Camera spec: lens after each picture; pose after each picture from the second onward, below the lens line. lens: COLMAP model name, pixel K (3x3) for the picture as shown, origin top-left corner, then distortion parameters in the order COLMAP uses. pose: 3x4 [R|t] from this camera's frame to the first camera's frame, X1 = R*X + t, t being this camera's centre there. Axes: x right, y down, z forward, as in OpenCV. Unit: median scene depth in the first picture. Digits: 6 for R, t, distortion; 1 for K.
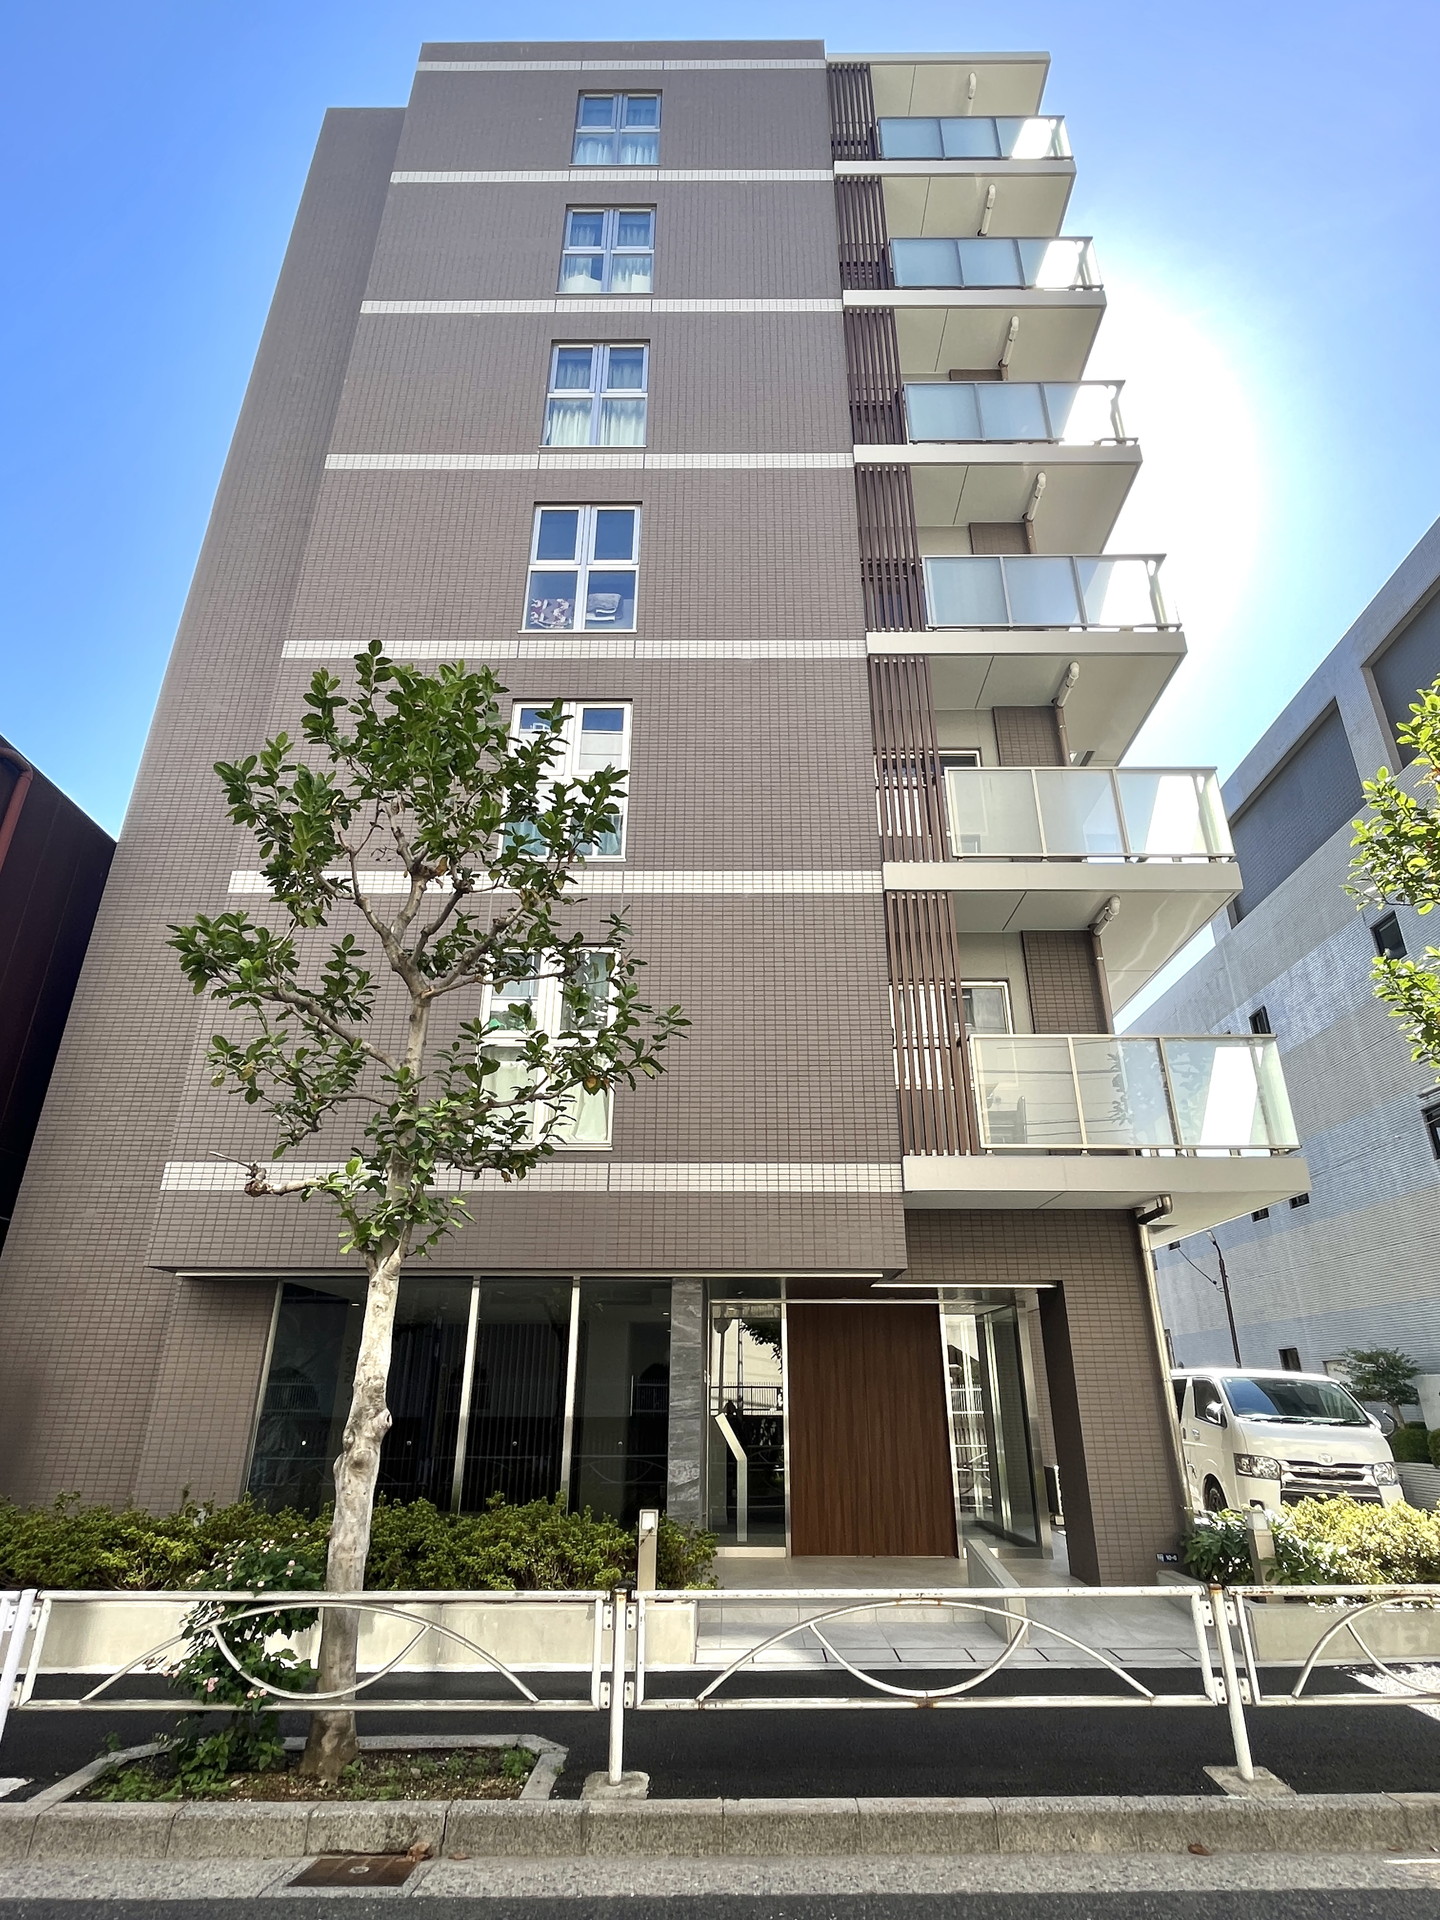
lens RADIAL K [[1004.8, 0, 714.3], [0, 1004.8, 959.7], [0, 0, 1]] dist [0.000485, -0.000031]
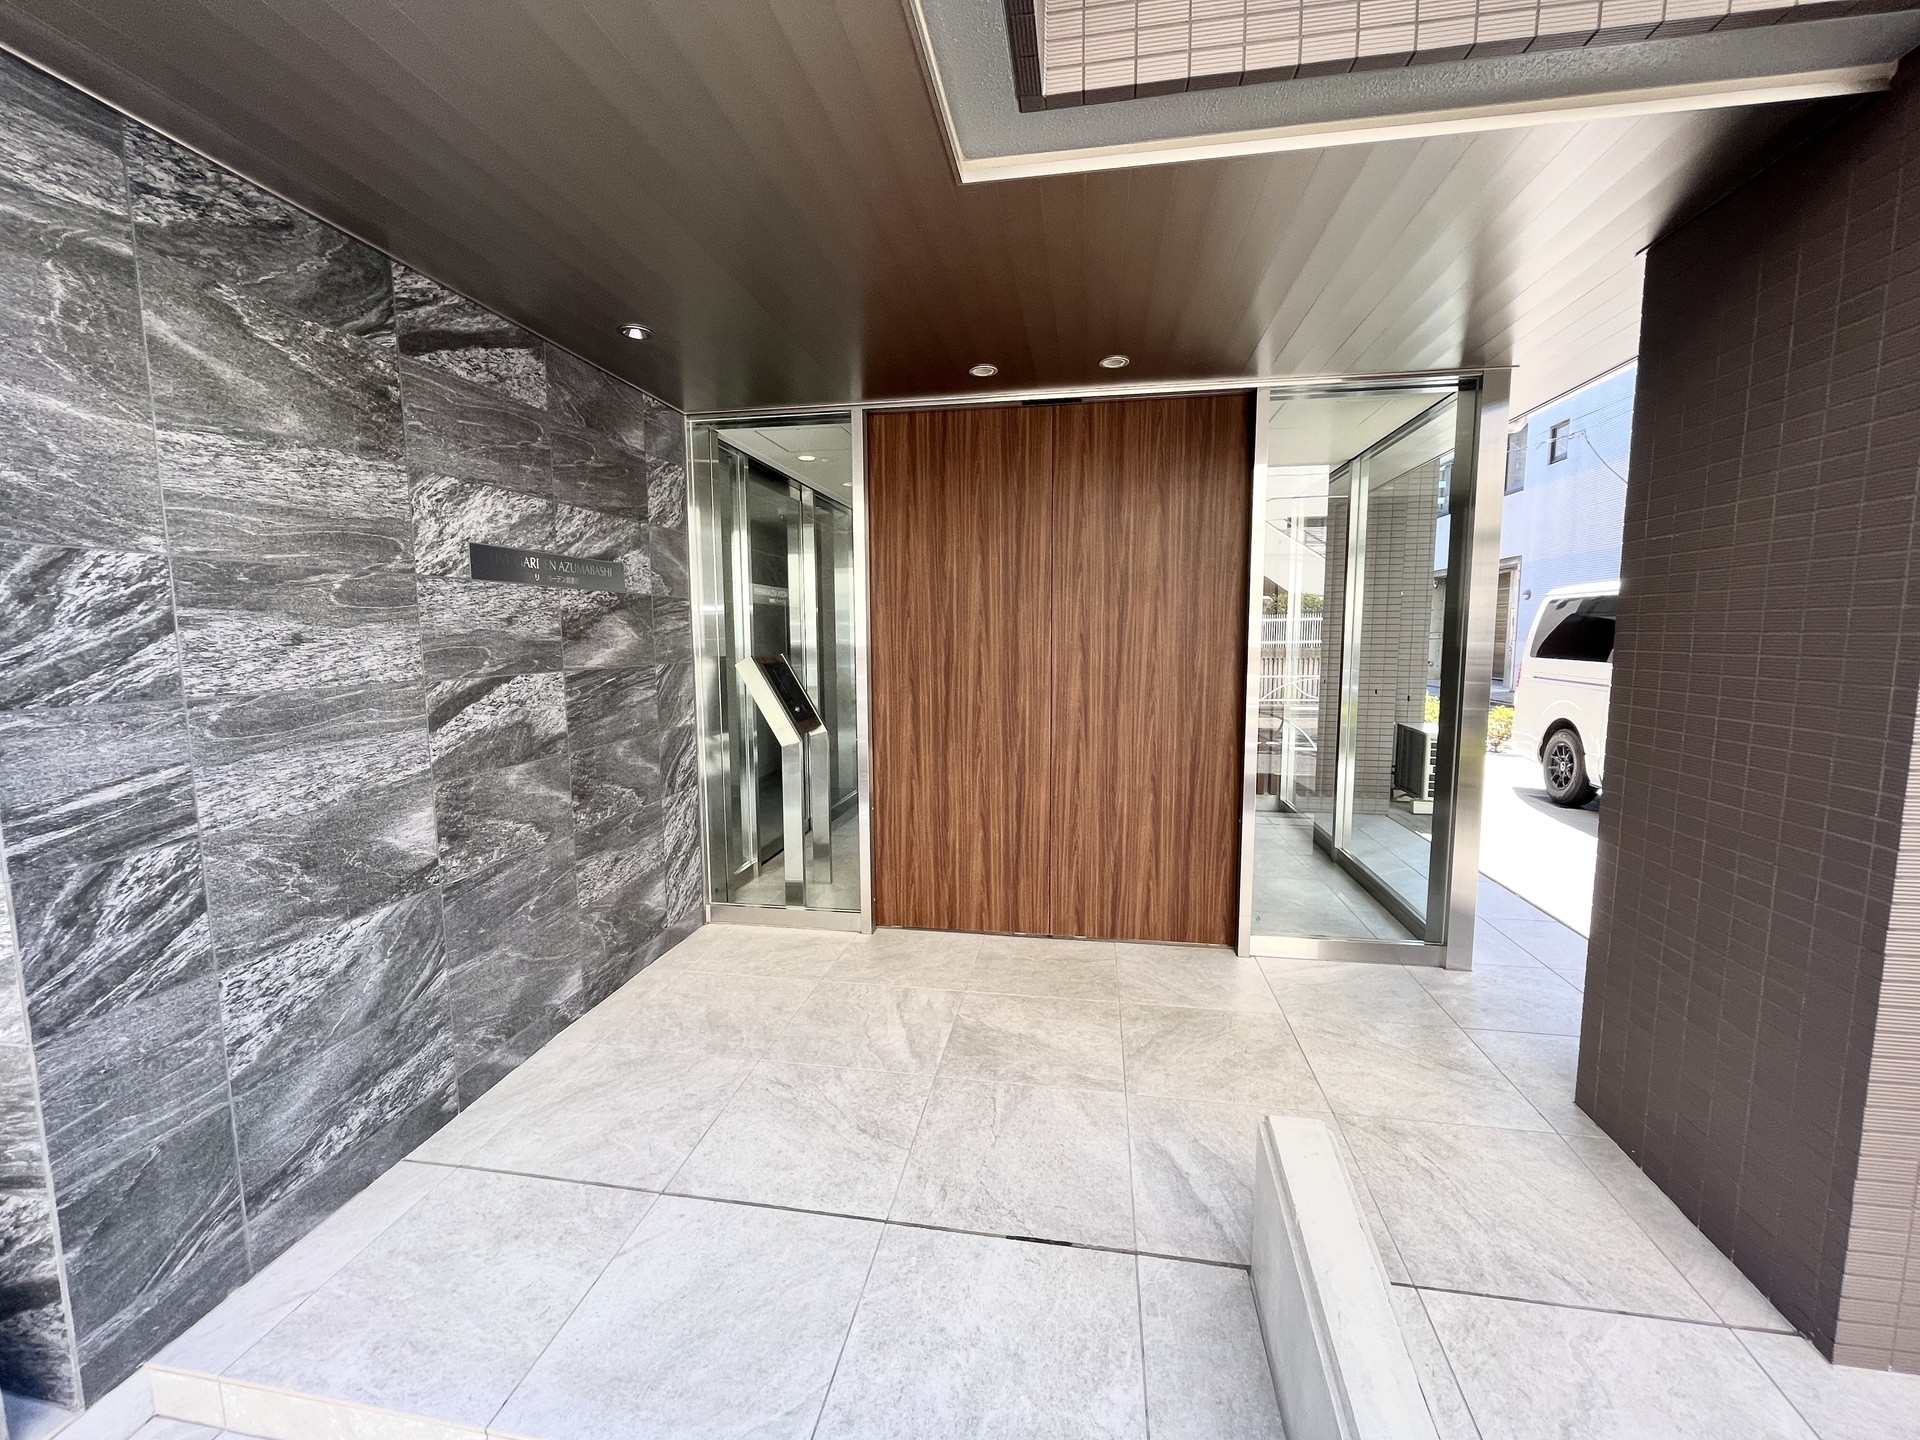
lens RADIAL K [[782.7, 0, 954.6], [0, 782.7, 713.4], [0, 0, 1]] dist [-0.008766, 0.000249]
pose [[0.987572, 0.003480, -0.157130, 0.164719], [0.073672, 0.872866, 0.482367, 0.310760], [0.138832, -0.487948, 0.861761, 0.699285]]
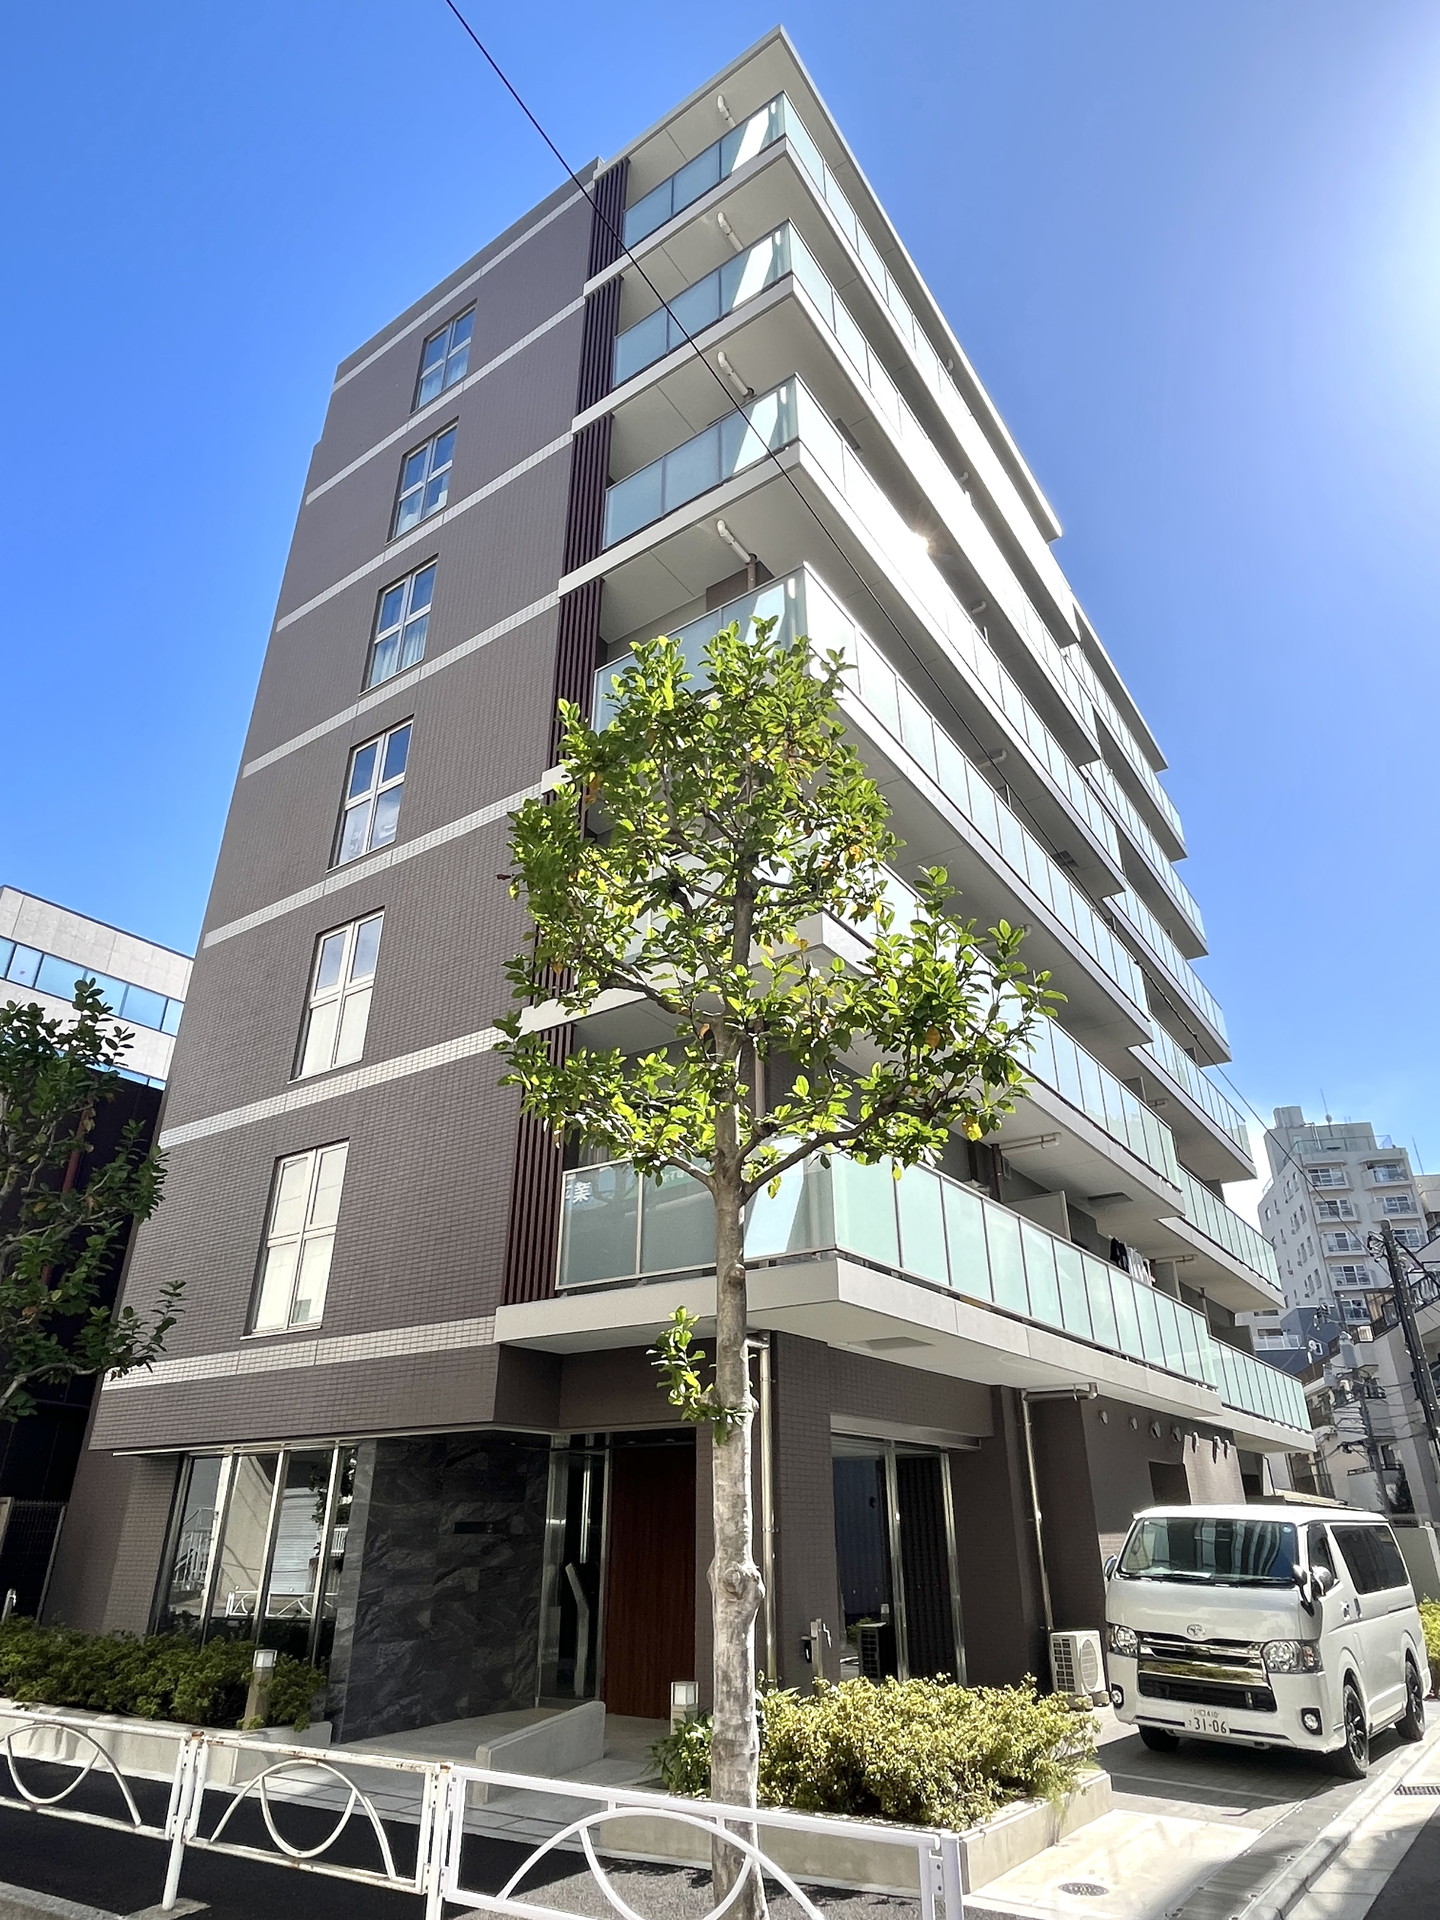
lens RADIAL K [[1138.1, 0, 722.1], [0, 1138.1, 956.6], [0, 0, 1]] dist [-0.003337, -0.000669]
pose [[0.831414, -0.252959, -0.494735, 0.866201], [0.222874, 0.967421, -0.120100, 0.035263], [0.508997, -0.010411, 0.860705, 0.107497]]
